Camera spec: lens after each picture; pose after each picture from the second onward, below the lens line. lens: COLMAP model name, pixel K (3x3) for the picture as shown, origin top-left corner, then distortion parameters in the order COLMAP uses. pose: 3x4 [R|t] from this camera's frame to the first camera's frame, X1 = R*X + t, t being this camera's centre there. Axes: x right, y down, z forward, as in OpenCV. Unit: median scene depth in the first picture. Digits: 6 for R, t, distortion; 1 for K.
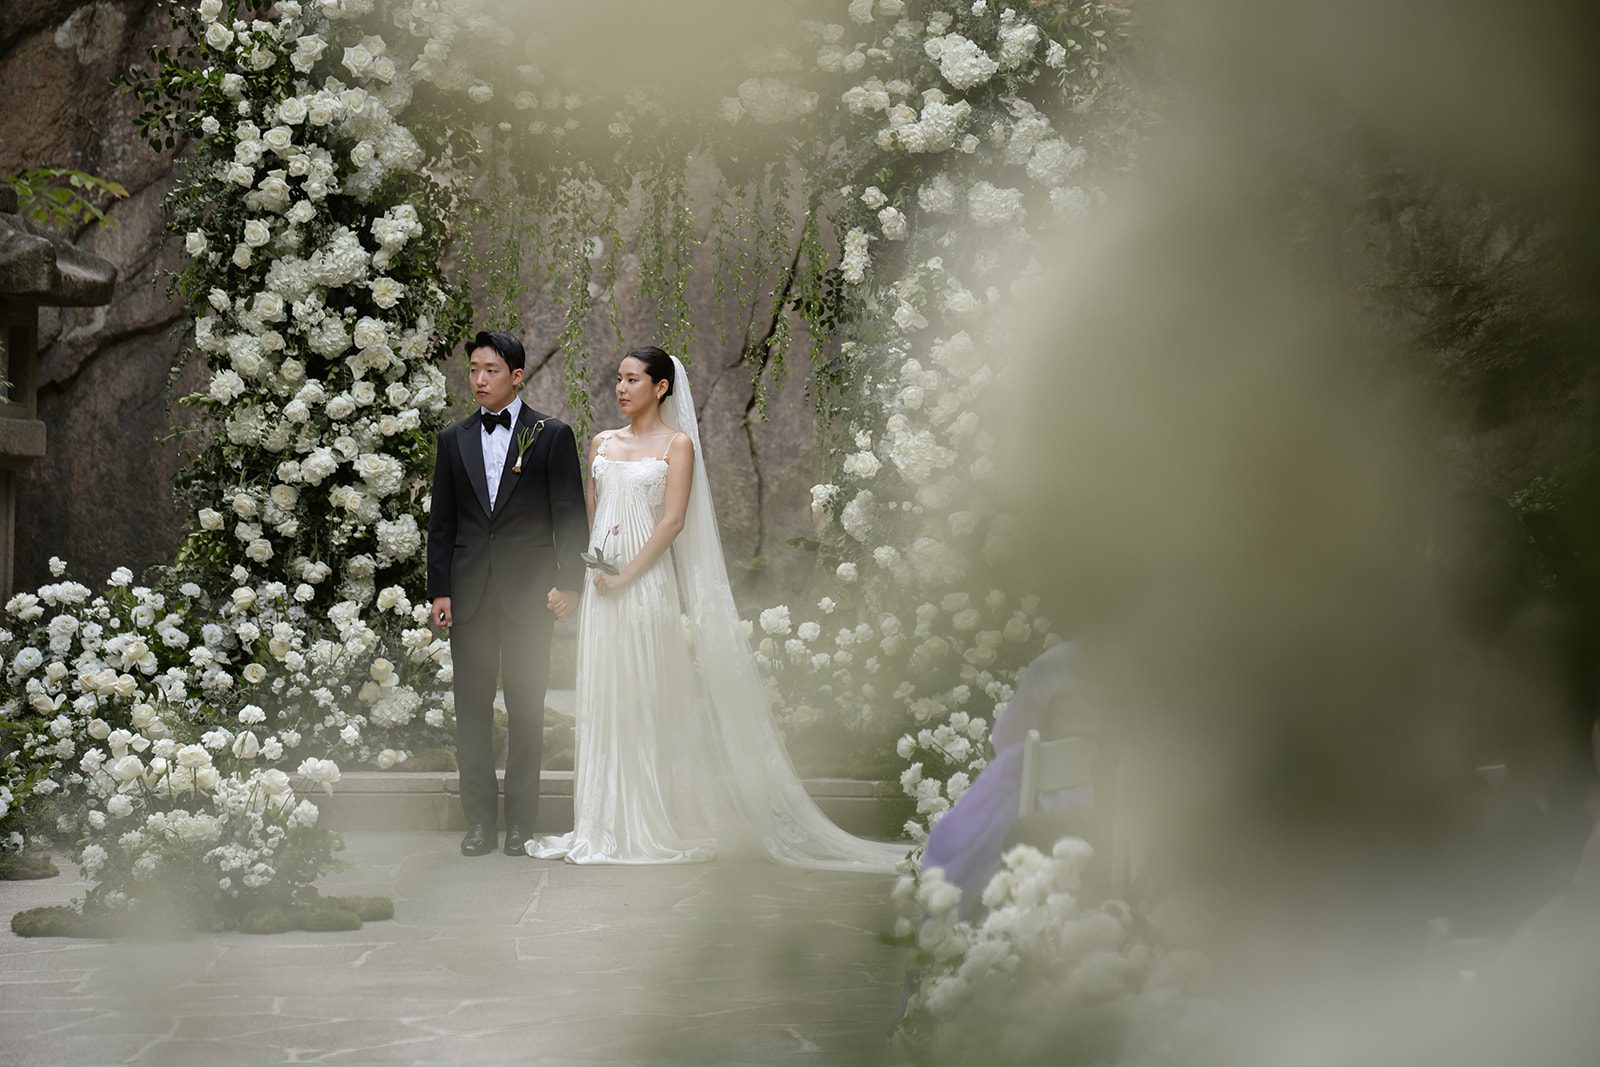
lens RADIAL K [[5944.9, 0, 800.0], [0, 5944.9, 533.5], [0, 0, 1]] dist [1.005163, -0.950952]
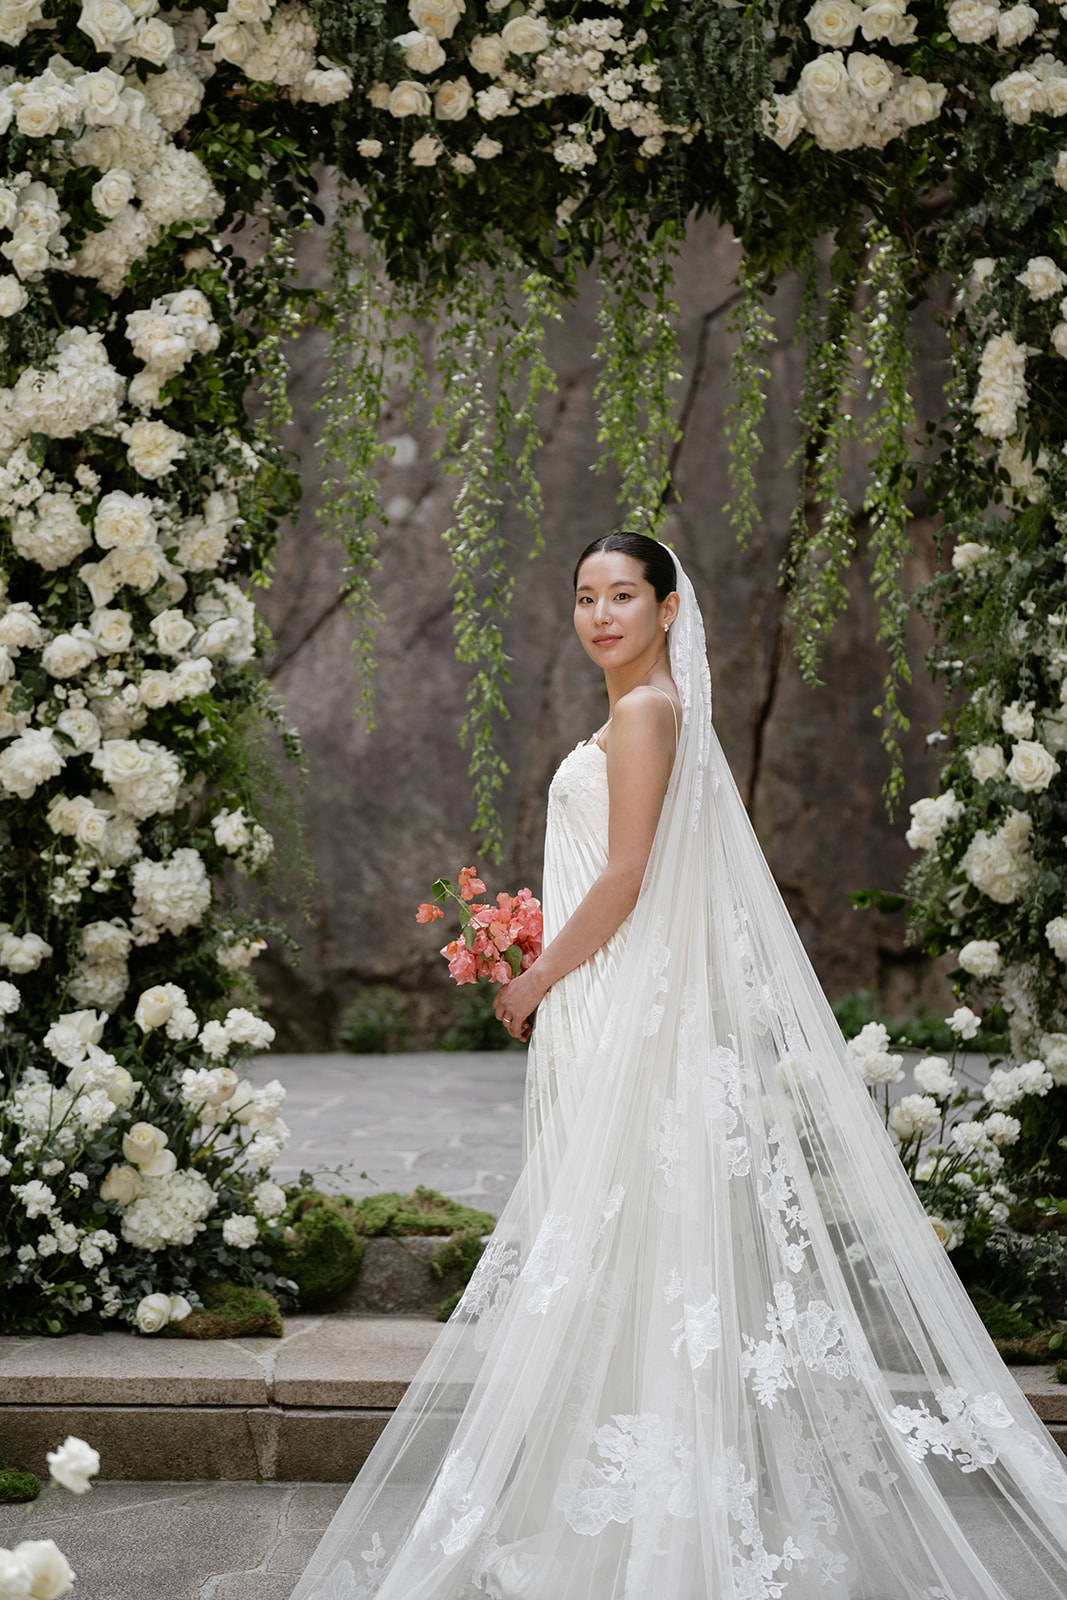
lens RADIAL K [[4358.0, 0, 532.4], [0, 4358.0, 824.4], [0, 0, 1]] dist [0.106429, 1.095821]
pose [[0.999485, 0.005409, 0.031626, -0.046827], [-0.005845, 0.999889, 0.013709, -0.011359], [-0.031549, -0.013887, 0.999406, 0.596677]]
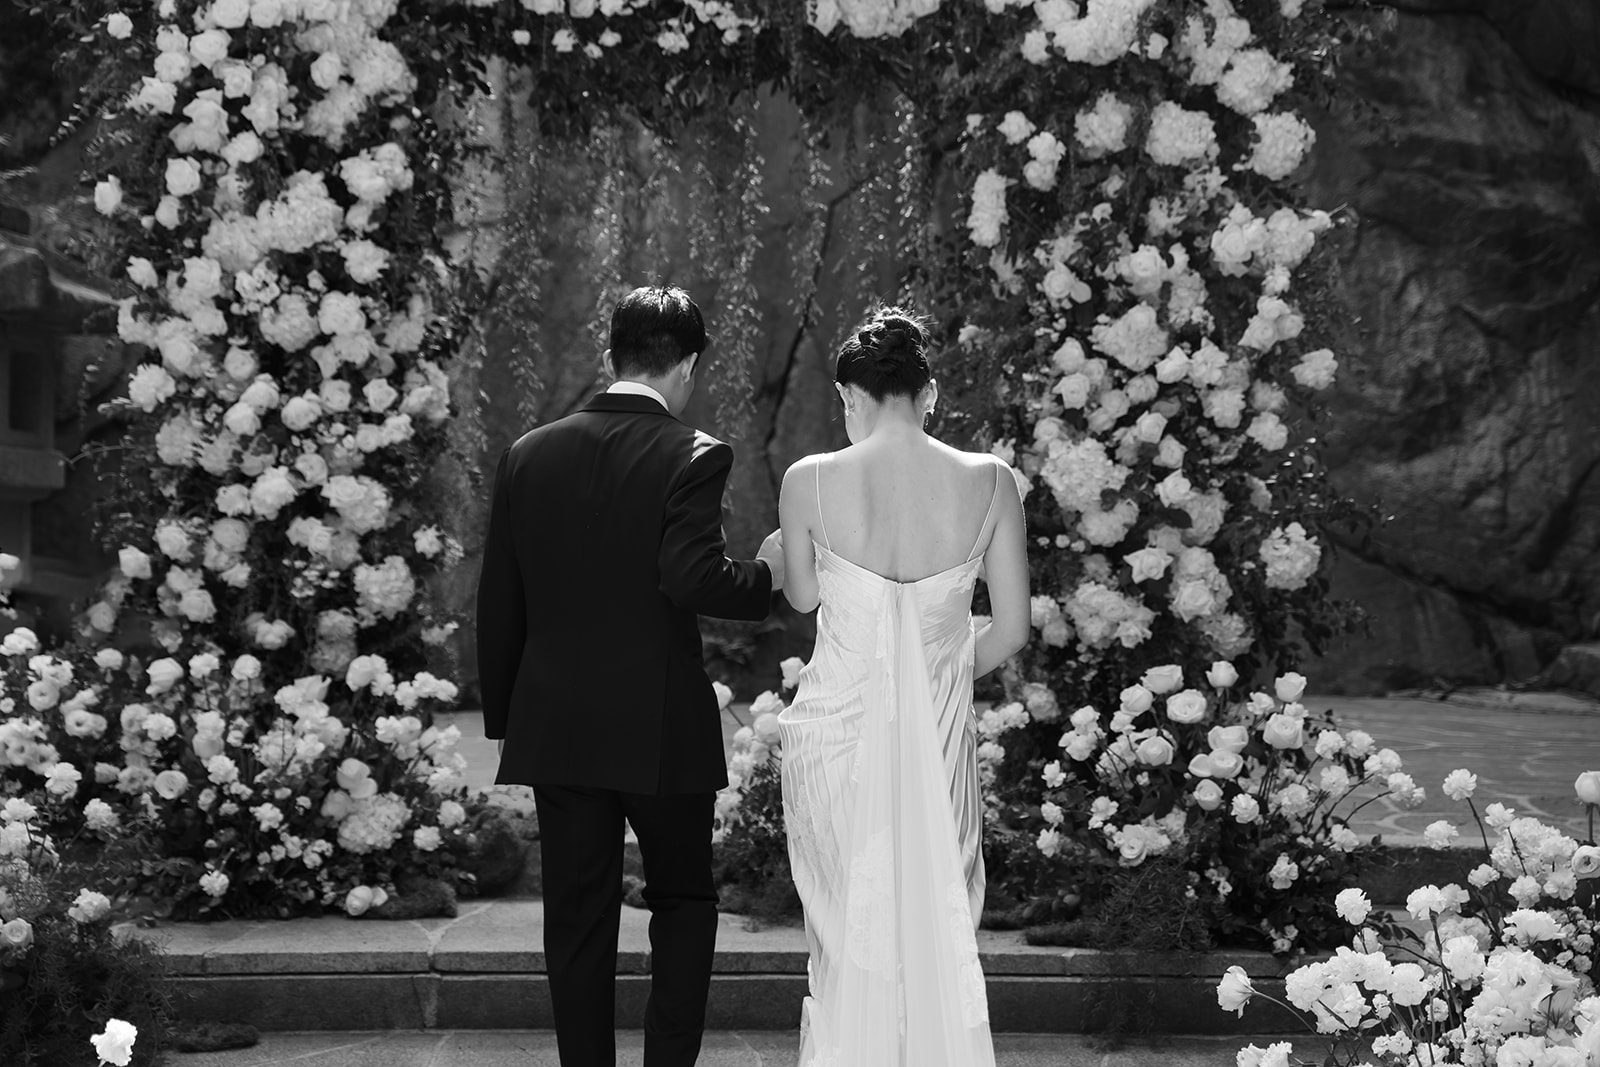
lens RADIAL K [[2726.9, 0, 800.0], [0, 2726.9, 533.5], [0, 0, 1]] dist [0.174633, -0.141090]
pose [[0.999357, -0.007424, 0.035076, -0.026965], [0.007365, 0.999971, 0.001821, -0.006376], [-0.035088, -0.001562, 0.999383, 0.656140]]
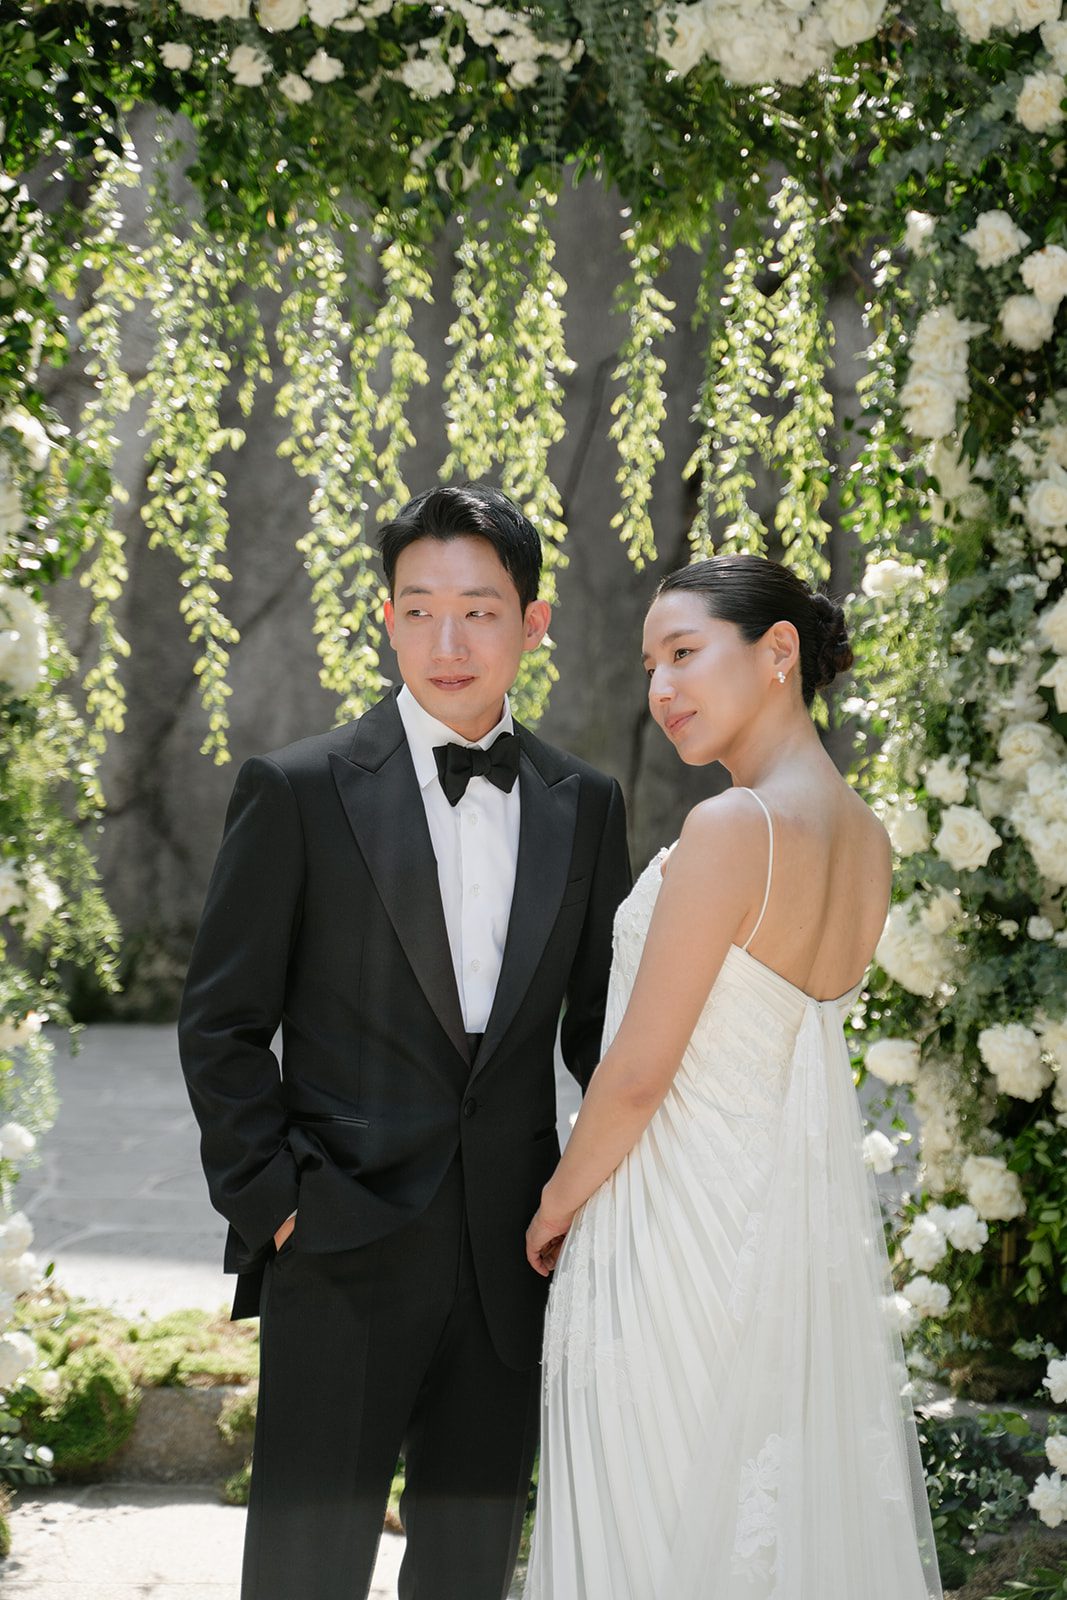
lens RADIAL K [[2726.9, 0, 506.6], [0, 2726.9, 824.4], [0, 0, 1]] dist [0.174633, -0.141090]
pose [[0.999068, 0.027181, 0.033546, -0.029926], [-0.028666, 0.998594, 0.044598, -0.020628], [-0.032286, -0.045518, 0.998442, 0.789797]]
